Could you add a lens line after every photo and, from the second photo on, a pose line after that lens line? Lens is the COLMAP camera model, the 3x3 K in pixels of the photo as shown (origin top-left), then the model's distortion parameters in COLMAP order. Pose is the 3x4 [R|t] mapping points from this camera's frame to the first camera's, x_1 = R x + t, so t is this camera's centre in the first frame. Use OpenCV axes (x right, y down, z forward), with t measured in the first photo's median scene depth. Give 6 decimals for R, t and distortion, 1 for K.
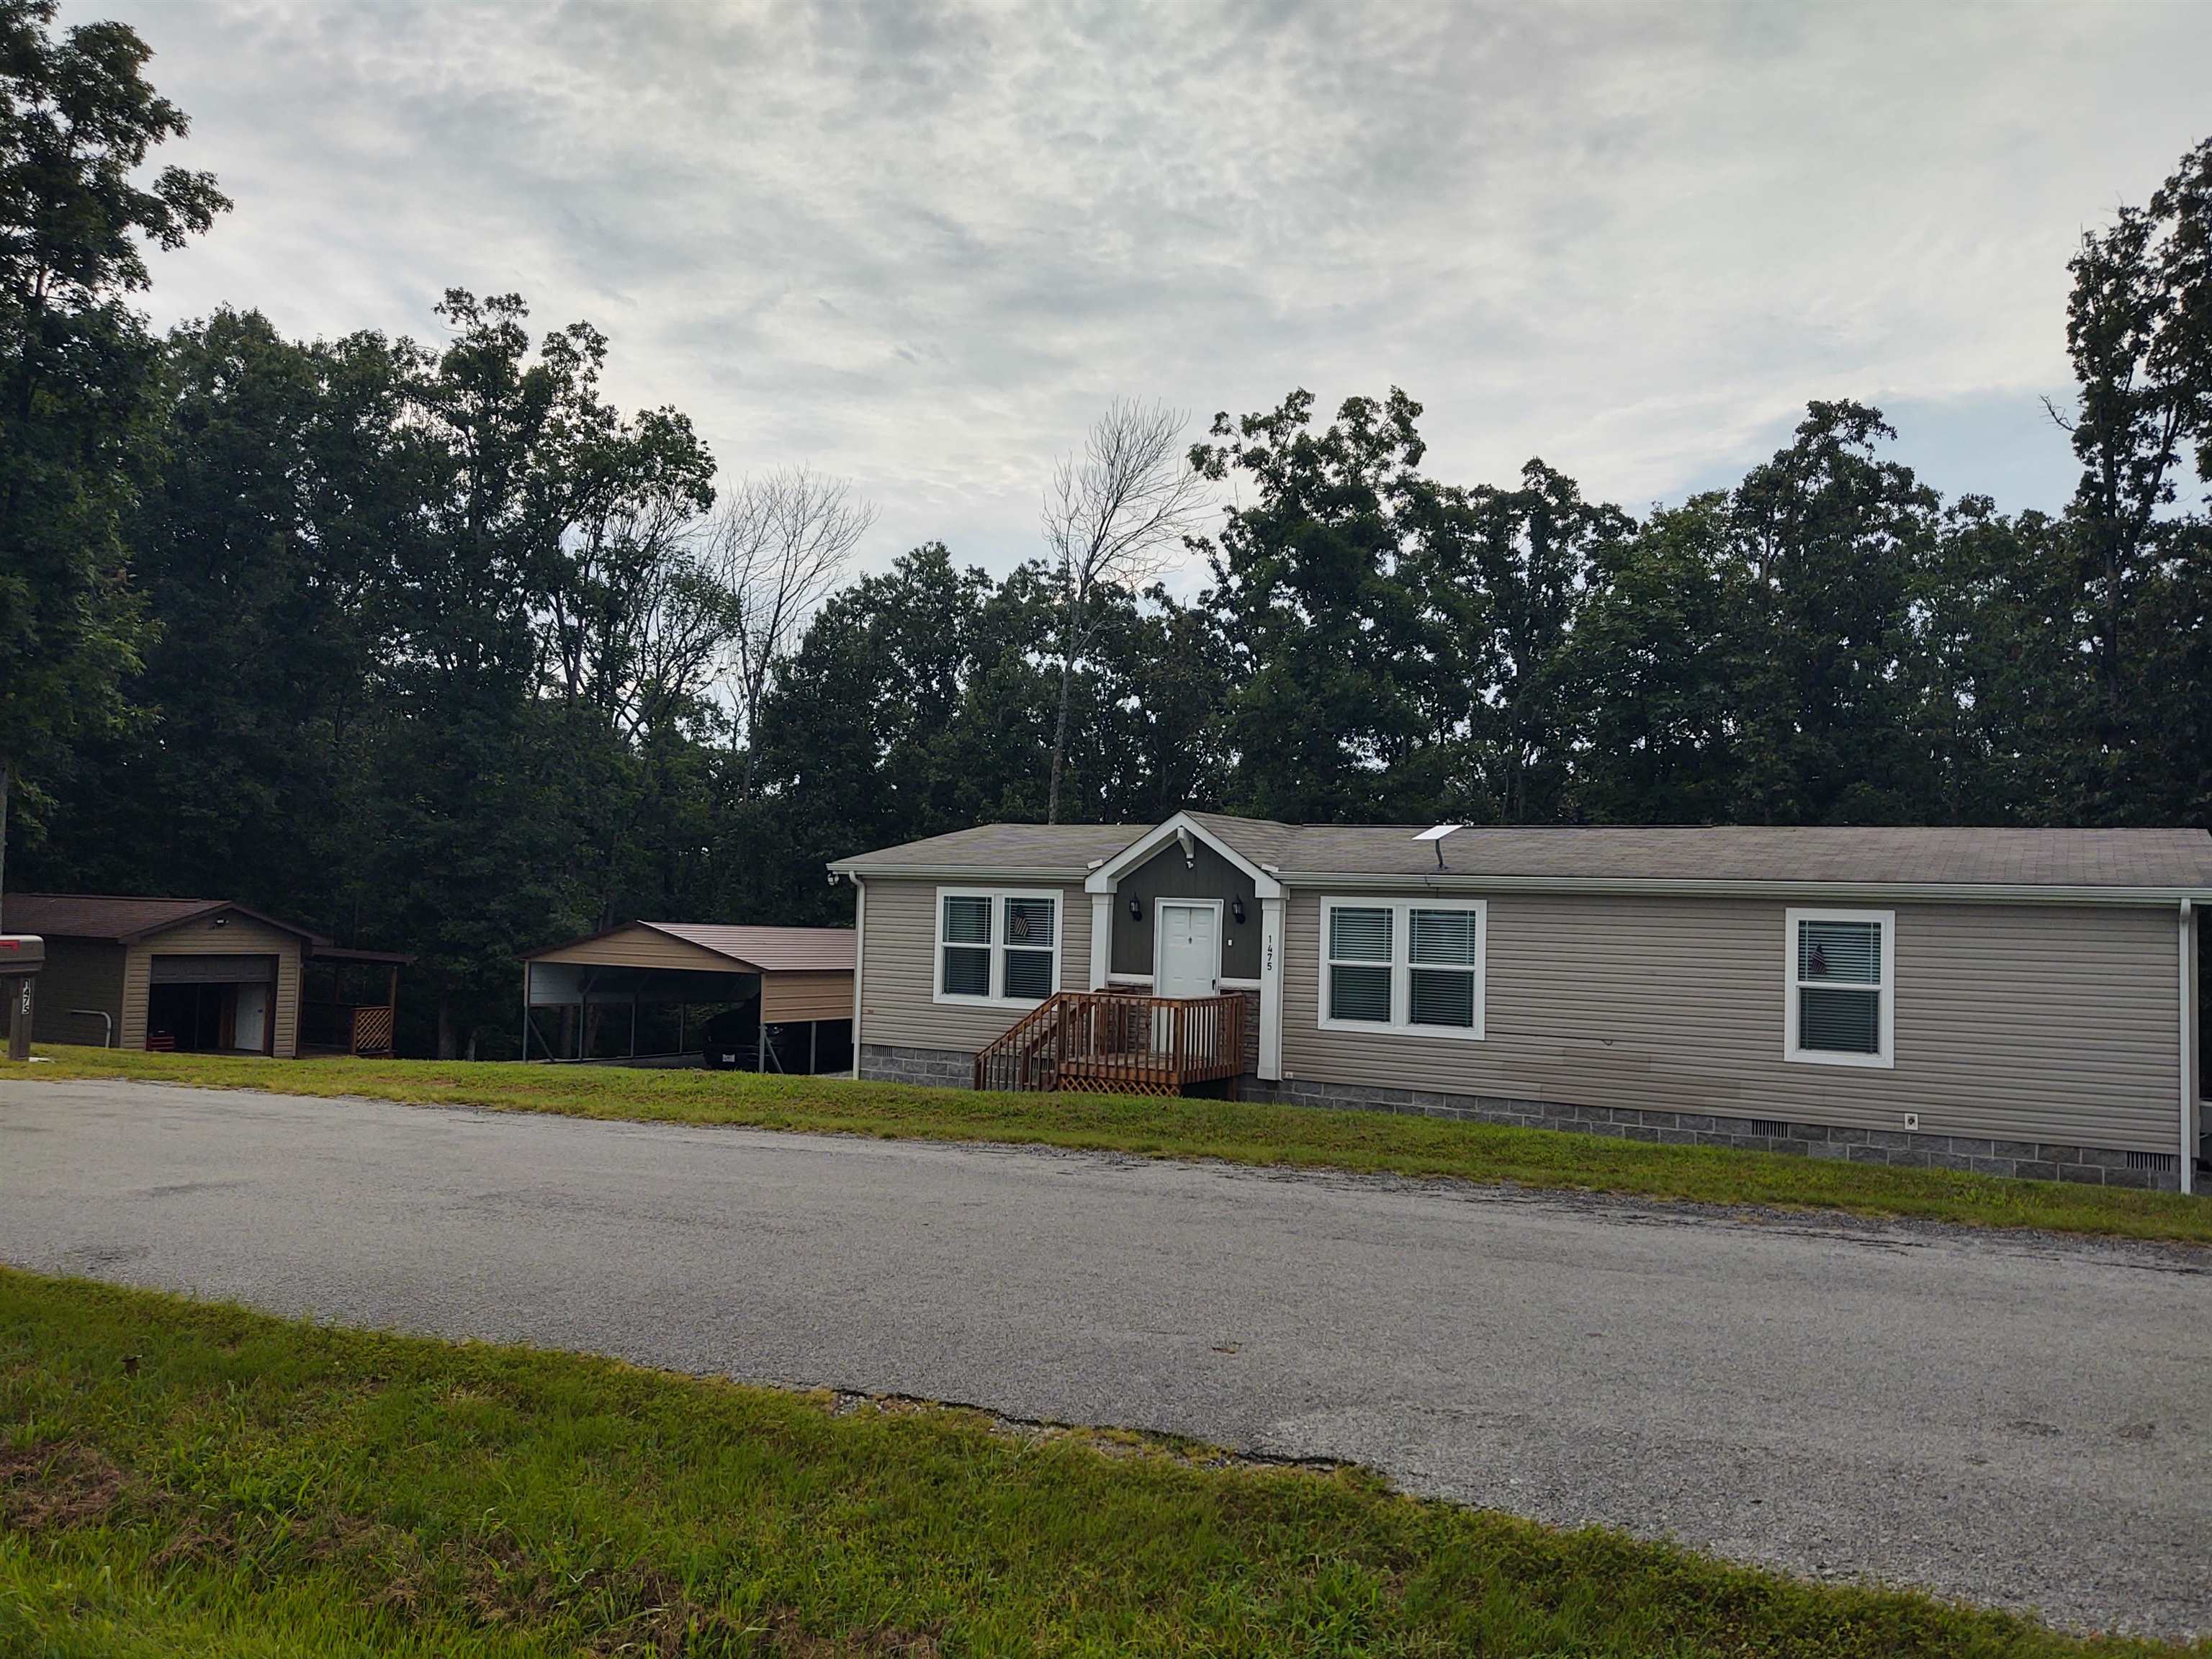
lens RADIAL K [[1709.9, 0, 1107.5], [0, 1709.9, 813.9], [0, 0, 1]] dist [0.047818, -0.080225]
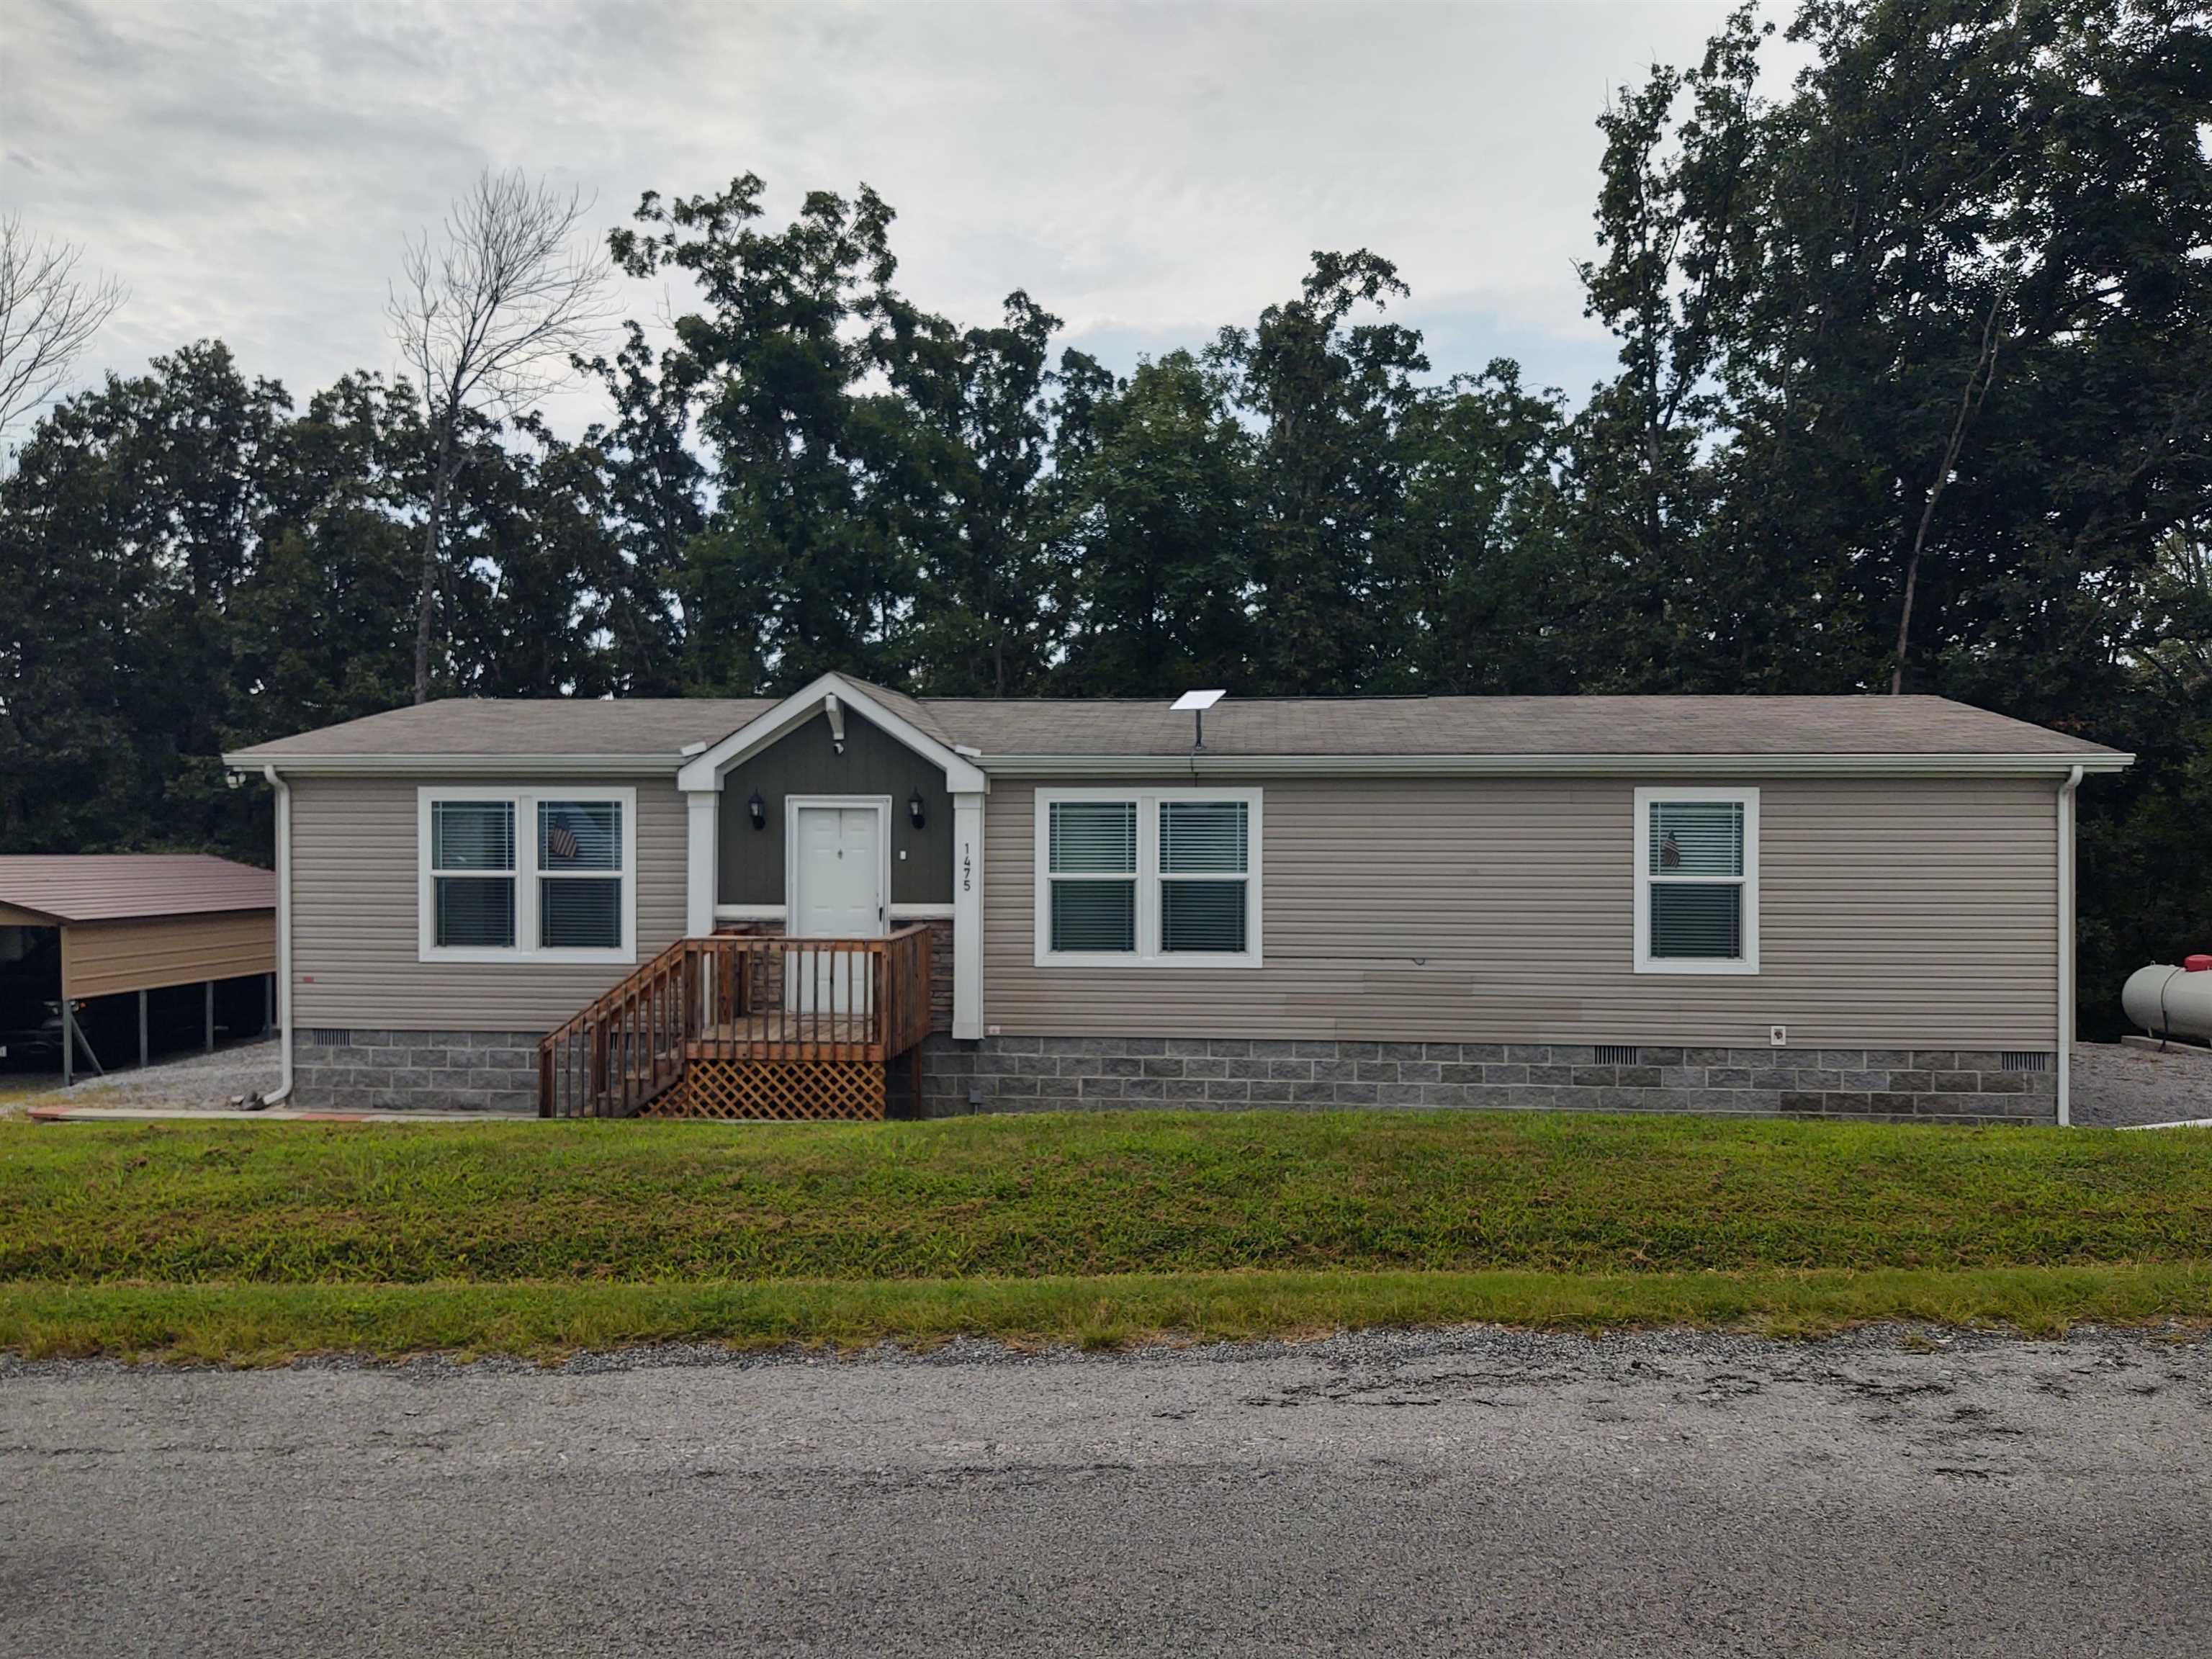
lens RADIAL K [[1709.9, 0, 1107.5], [0, 1709.9, 813.9], [0, 0, 1]] dist [0.047818, -0.080225]
pose [[0.907900, -0.028144, 0.418241, -0.137012], [0.003102, 0.998167, 0.060436, 0.012863], [-0.419176, -0.053573, 0.906323, 0.276996]]
